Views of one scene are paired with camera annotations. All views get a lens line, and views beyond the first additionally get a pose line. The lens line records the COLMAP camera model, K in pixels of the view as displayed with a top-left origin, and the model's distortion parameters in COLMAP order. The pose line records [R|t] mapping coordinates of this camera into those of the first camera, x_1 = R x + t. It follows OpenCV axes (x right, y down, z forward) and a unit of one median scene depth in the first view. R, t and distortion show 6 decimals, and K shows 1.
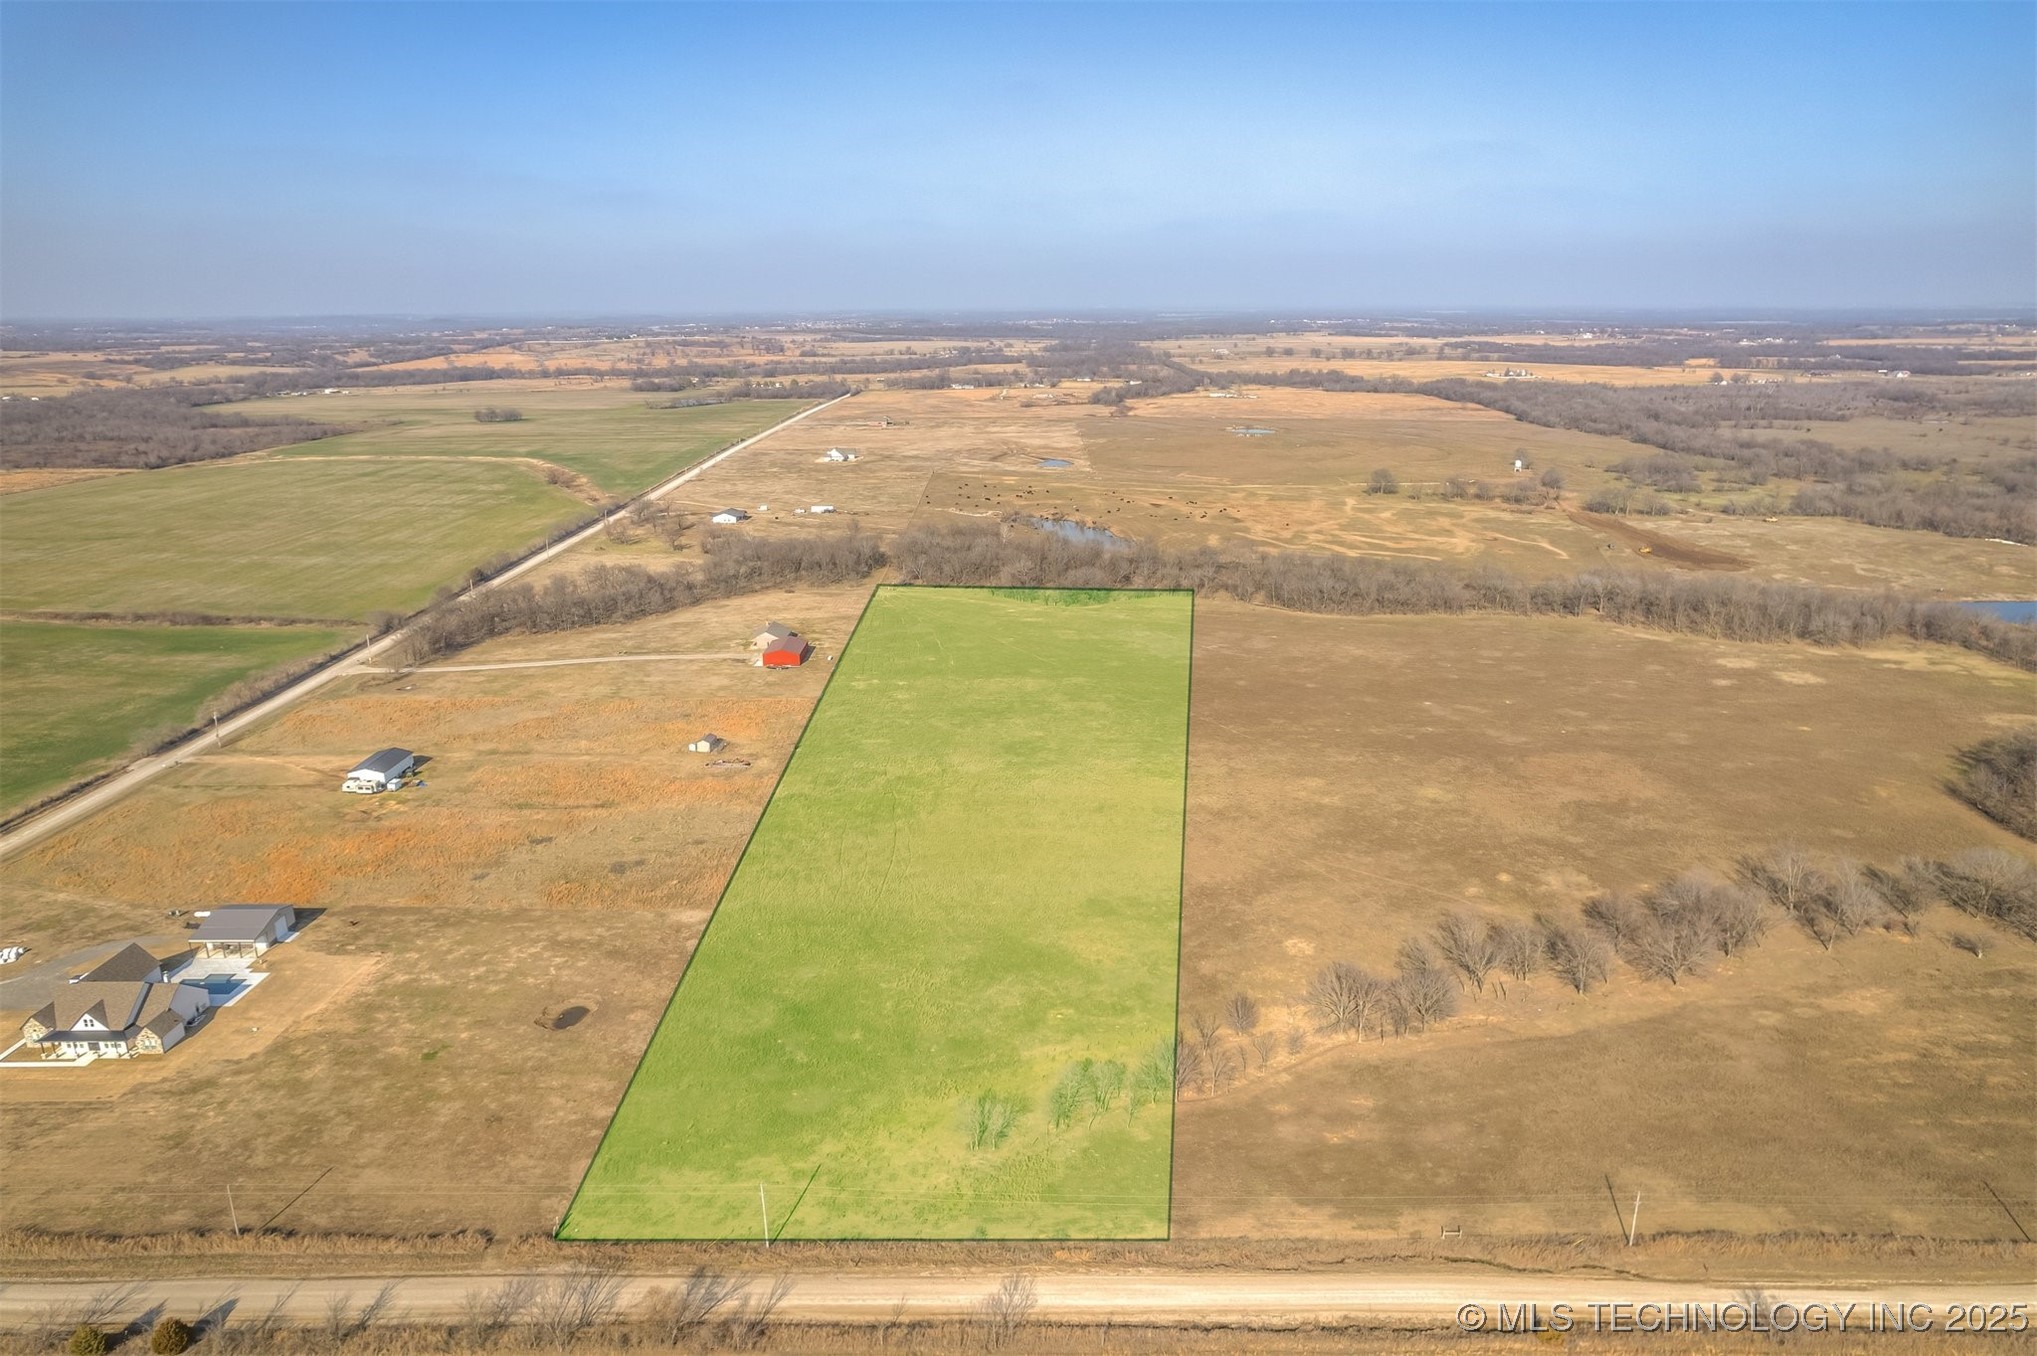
lens RADIAL K [[1296.2, 0, 1012.4], [0, 1296.2, 677.2], [0, 0, 1]] dist [-0.064851, 0.068512]
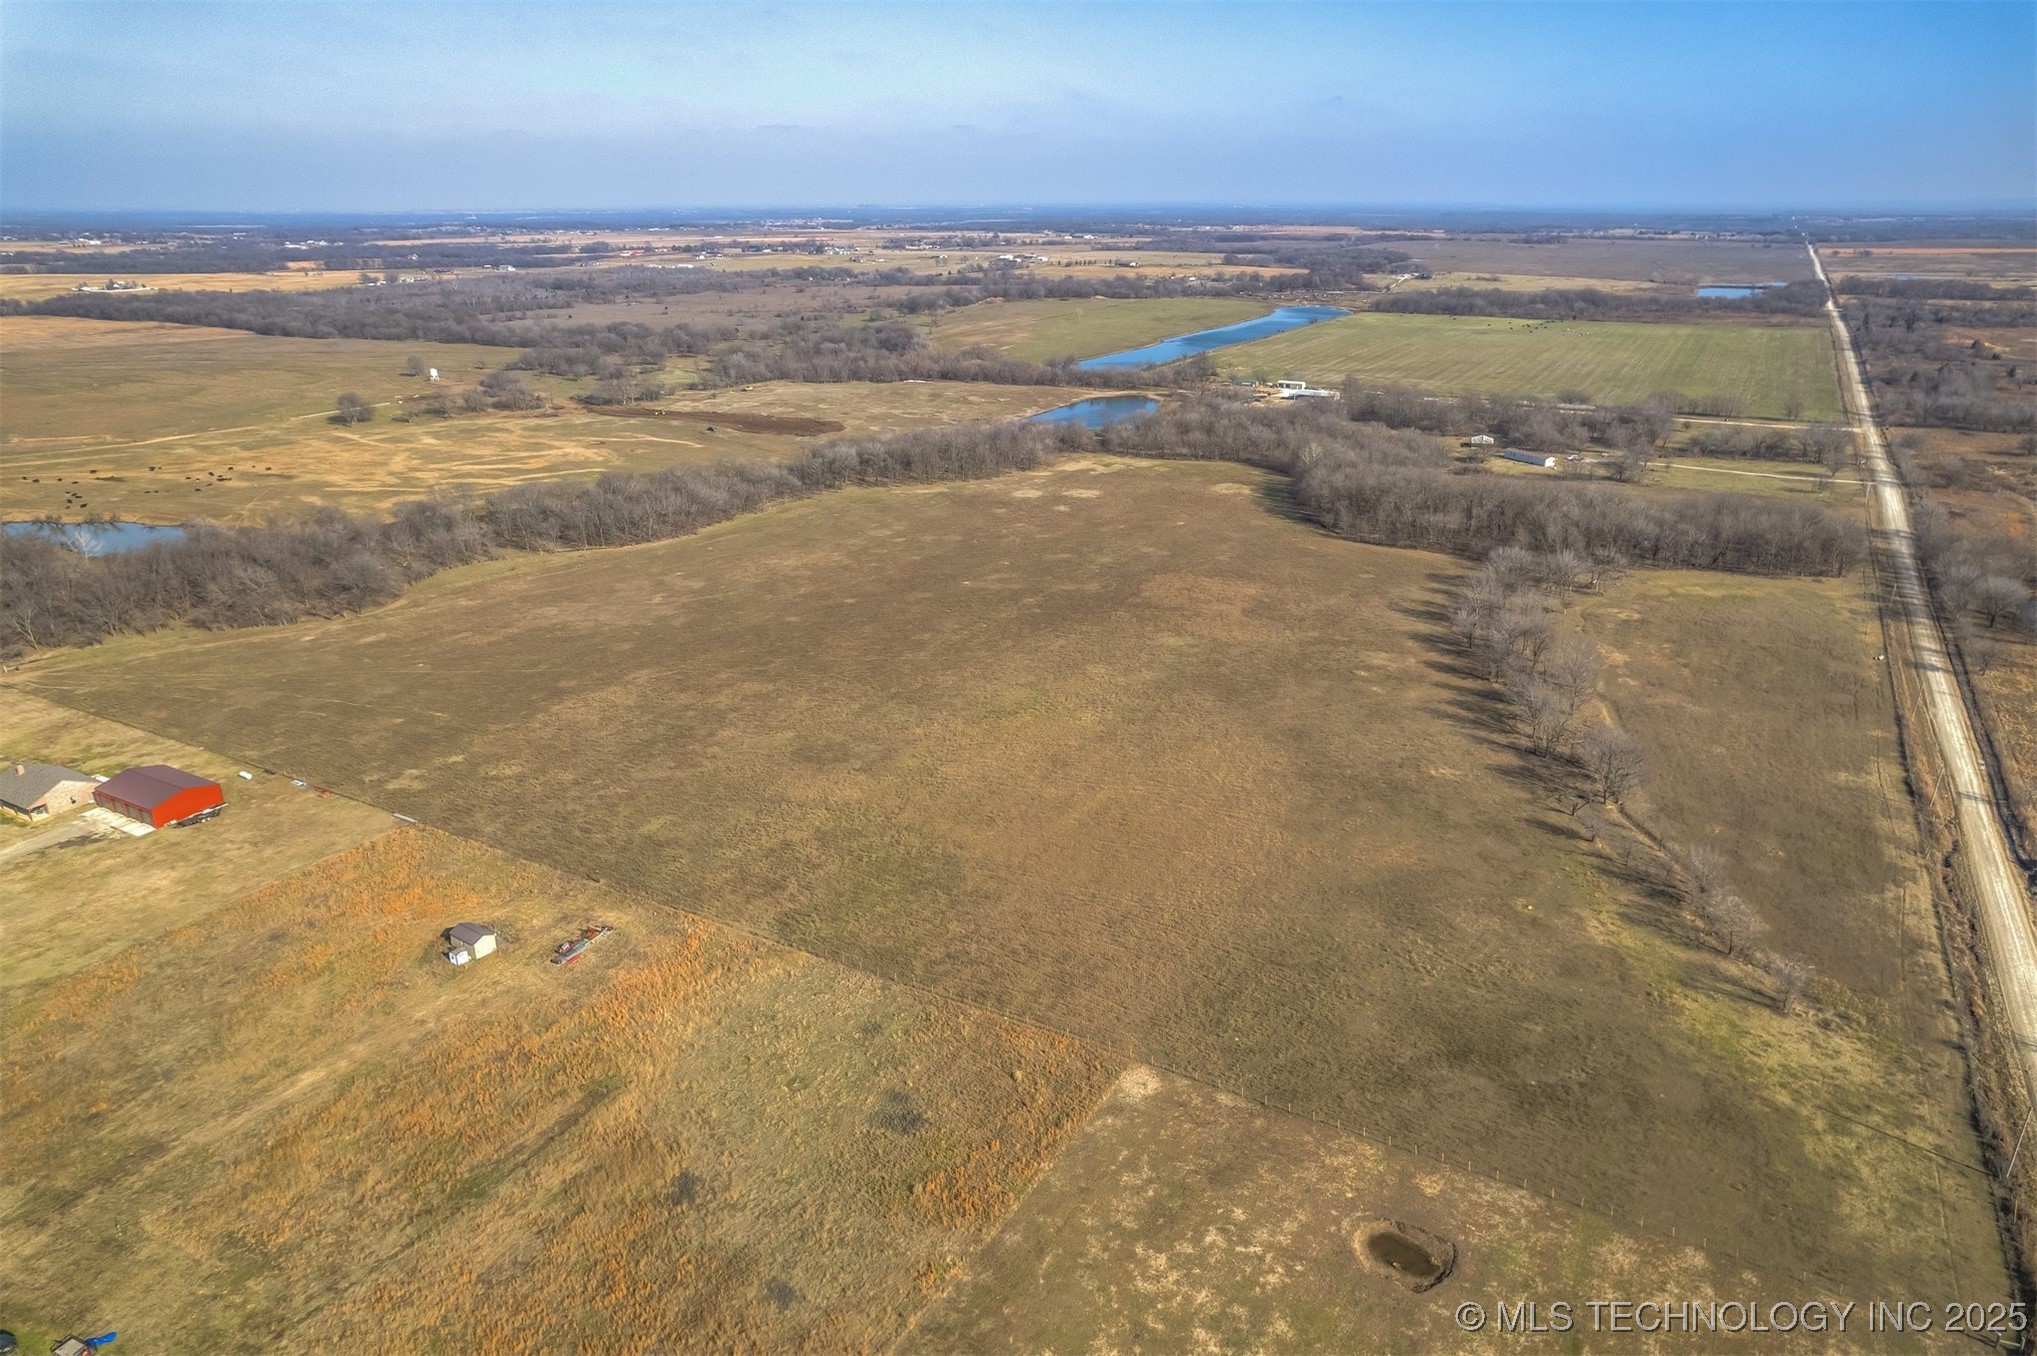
lens RADIAL K [[1296.2, 0, 1024.1], [0, 1296.2, 693.9], [0, 0, 1]] dist [-0.064851, 0.068512]
pose [[0.485983, -0.307248, 0.818180, -0.895408], [0.242420, 0.946823, 0.211564, -0.179486], [-0.839674, 0.095527, 0.534623, 0.824862]]
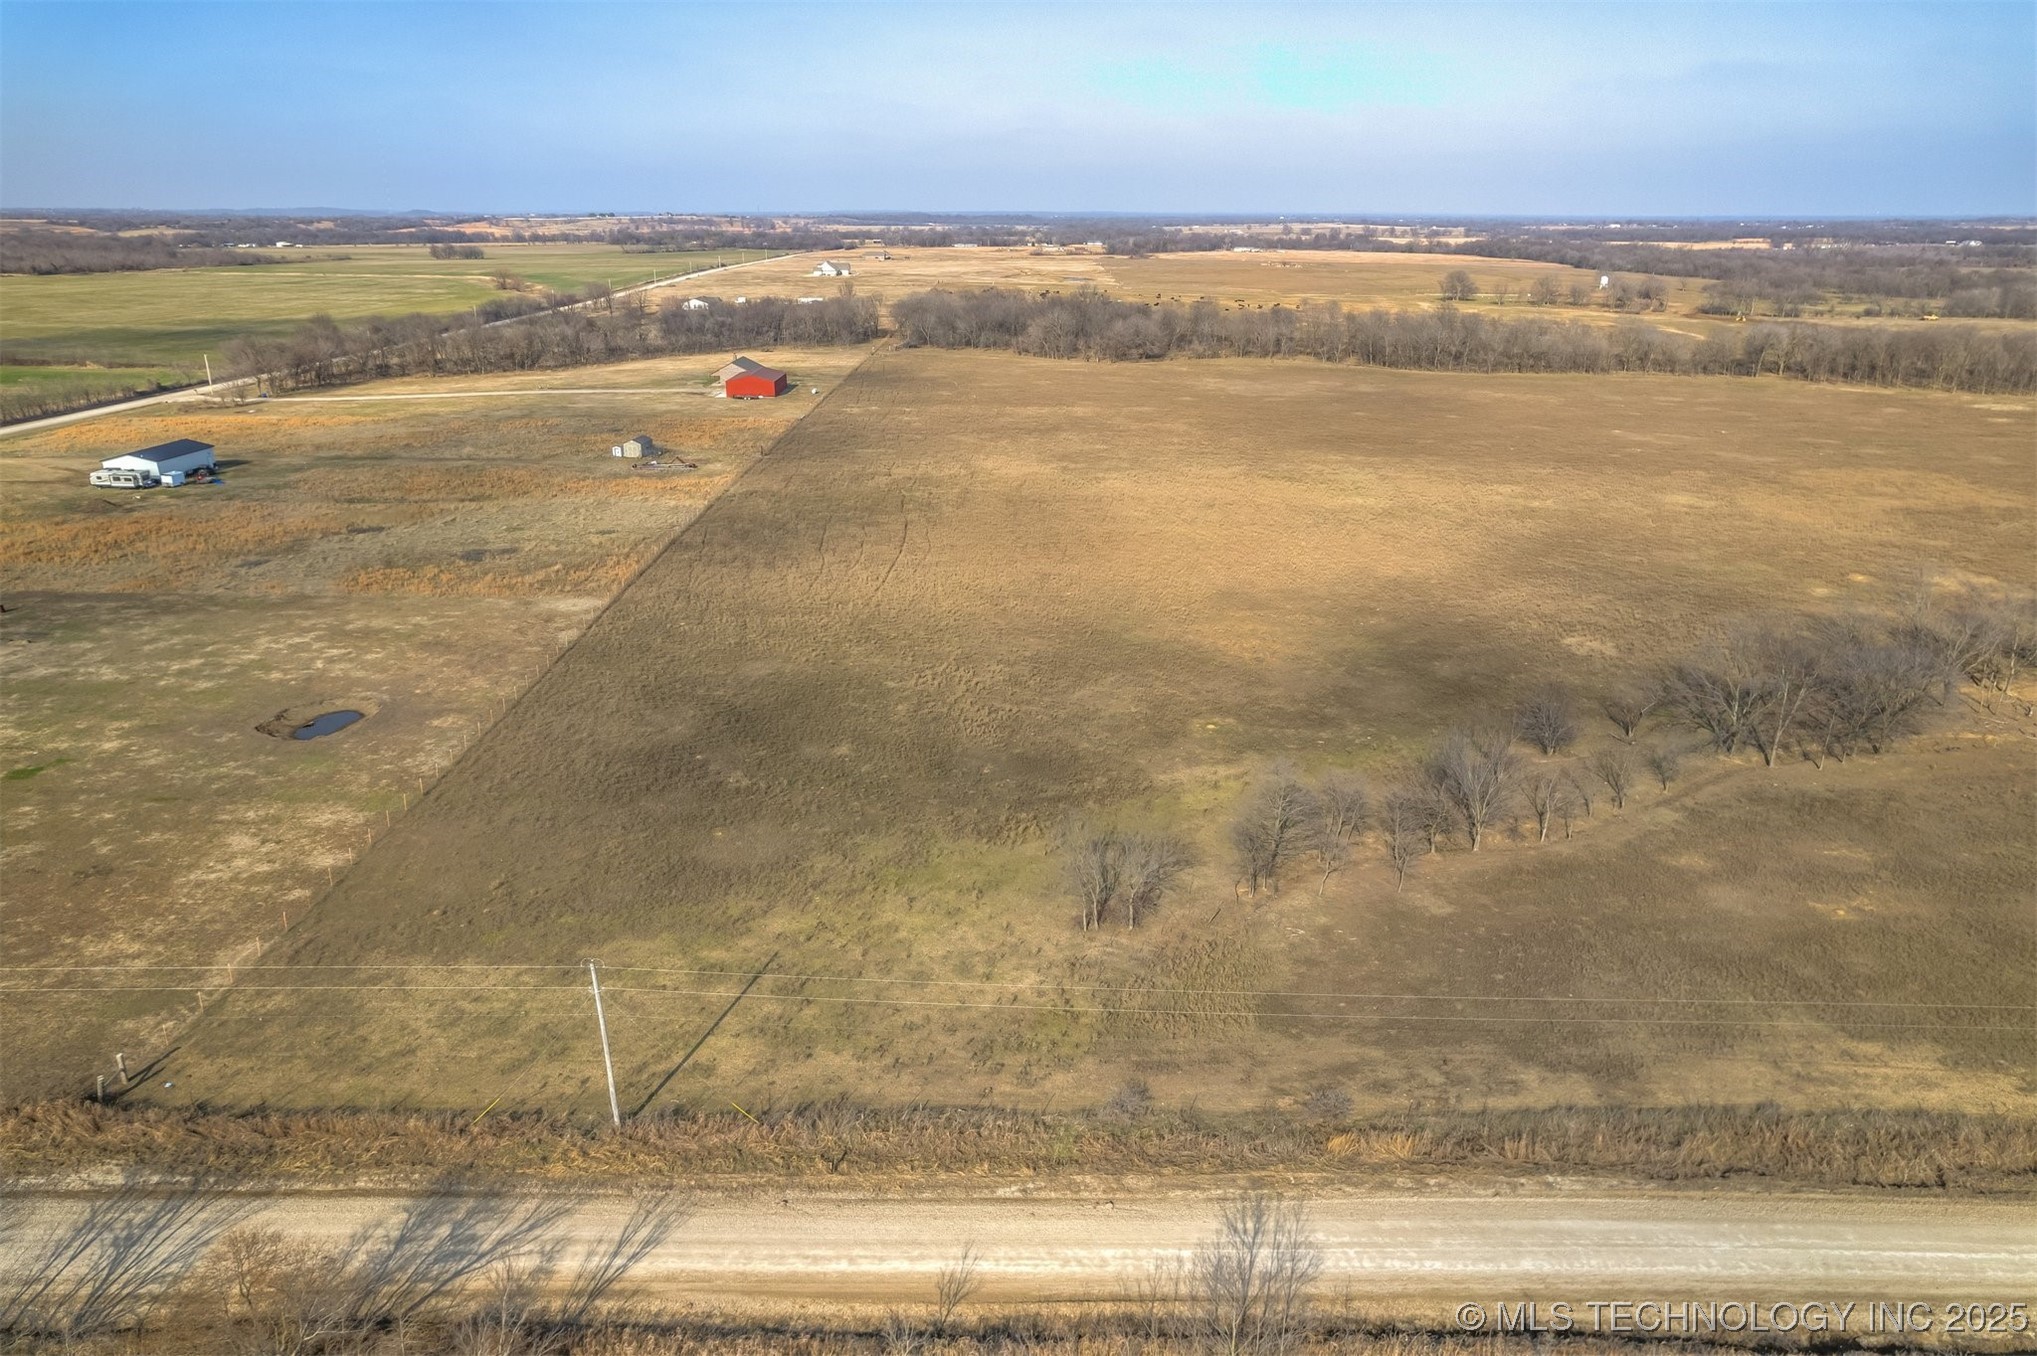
lens RADIAL K [[1296.2, 0, 1017.7], [0, 1296.2, 686.5], [0, 0, 1]] dist [-0.064851, 0.068512]
pose [[0.999931, 0.008560, 0.008024, -0.052993], [-0.009136, 0.997164, 0.074698, 0.212758], [-0.007362, -0.074766, 0.997174, 0.467239]]
